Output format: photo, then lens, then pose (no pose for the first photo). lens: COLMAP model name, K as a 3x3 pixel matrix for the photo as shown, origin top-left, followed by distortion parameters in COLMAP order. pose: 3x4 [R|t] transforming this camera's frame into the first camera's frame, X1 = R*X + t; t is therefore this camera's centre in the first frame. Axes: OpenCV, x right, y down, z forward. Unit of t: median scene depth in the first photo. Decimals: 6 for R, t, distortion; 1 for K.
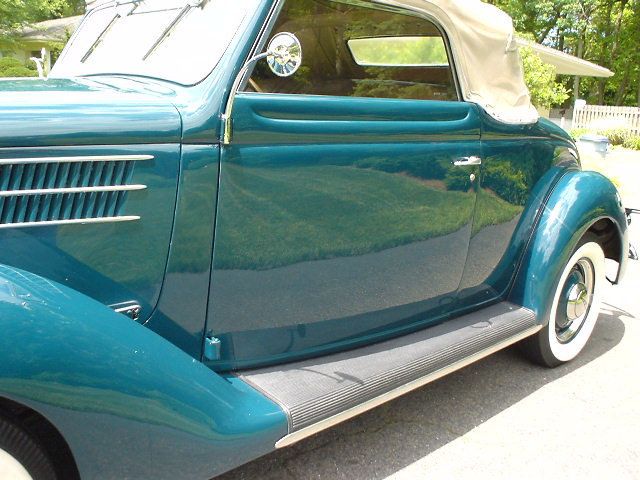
lens RADIAL K [[628.9, 0, 320.0], [0, 628.9, 240.0], [0, 0, 1]] dist [-0.126600, 0.094876]
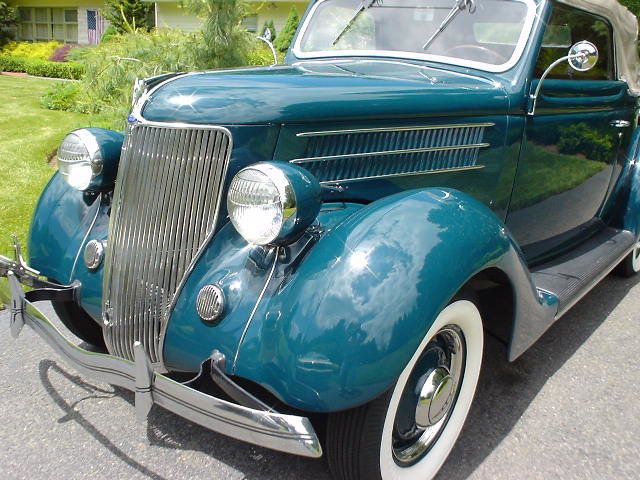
lens RADIAL K [[628.9, 0, 320.0], [0, 628.9, 240.0], [0, 0, 1]] dist [-0.126600, 0.094876]
pose [[0.989447, -0.041328, 0.138877, -0.487164], [0.031208, 0.996749, 0.074280, 0.008537], [-0.141495, -0.069162, 0.987520, -0.218211]]
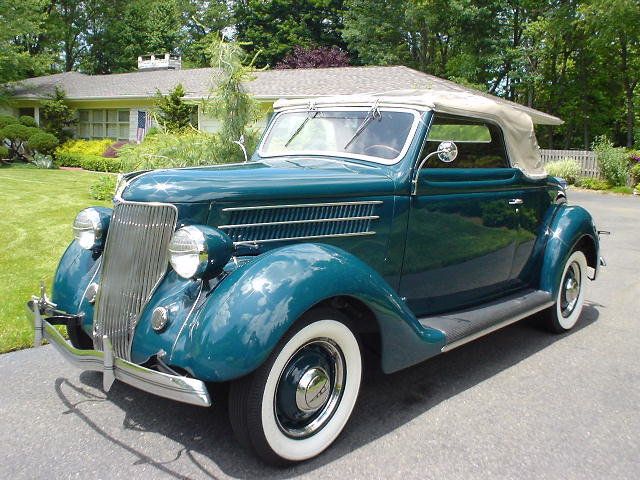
lens RADIAL K [[628.9, 0, 320.0], [0, 628.9, 240.0], [0, 0, 1]] dist [-0.126600, 0.094876]
pose [[0.997278, -0.027156, 0.068556, -0.335202], [0.032079, 0.996906, -0.071766, 0.068962], [-0.066395, 0.073769, 0.995063, -0.540295]]
